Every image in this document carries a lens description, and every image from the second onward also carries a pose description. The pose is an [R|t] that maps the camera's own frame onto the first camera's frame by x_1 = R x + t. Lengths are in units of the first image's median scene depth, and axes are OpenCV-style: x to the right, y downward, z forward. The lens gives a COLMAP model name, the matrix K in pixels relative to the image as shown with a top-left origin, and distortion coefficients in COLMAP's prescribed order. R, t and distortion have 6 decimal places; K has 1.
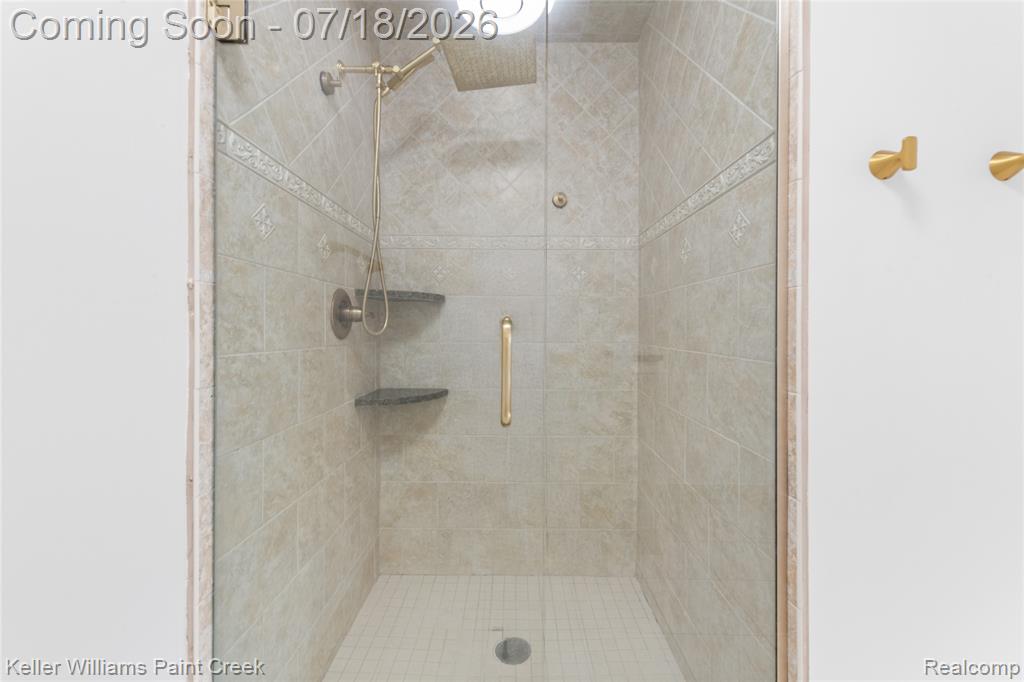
lens RADIAL K [[409.5, 0, 515.4], [0, 409.5, 332.0], [0, 0, 1]] dist [0.008214, -0.000182]
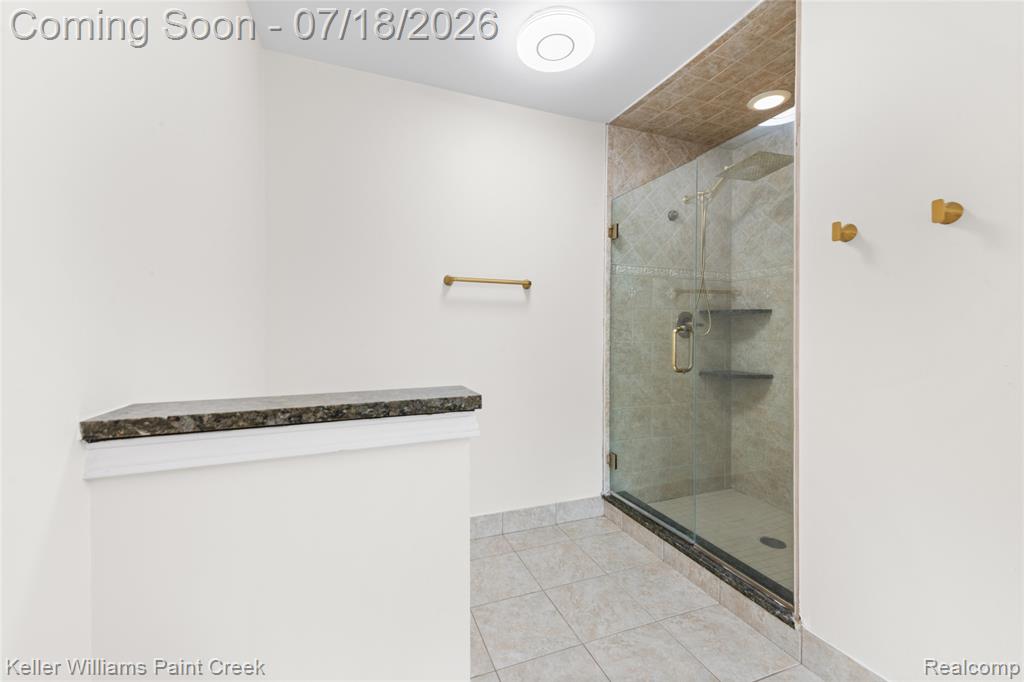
lens RADIAL K [[409.5, 0, 509.5], [0, 409.5, 334.6], [0, 0, 1]] dist [0.008214, -0.000182]
pose [[0.364917, 0.002903, -0.931036, 0.834324], [-0.007620, 0.999971, 0.000131, 0.006594], [0.931009, 0.007046, 0.364928, -0.373494]]
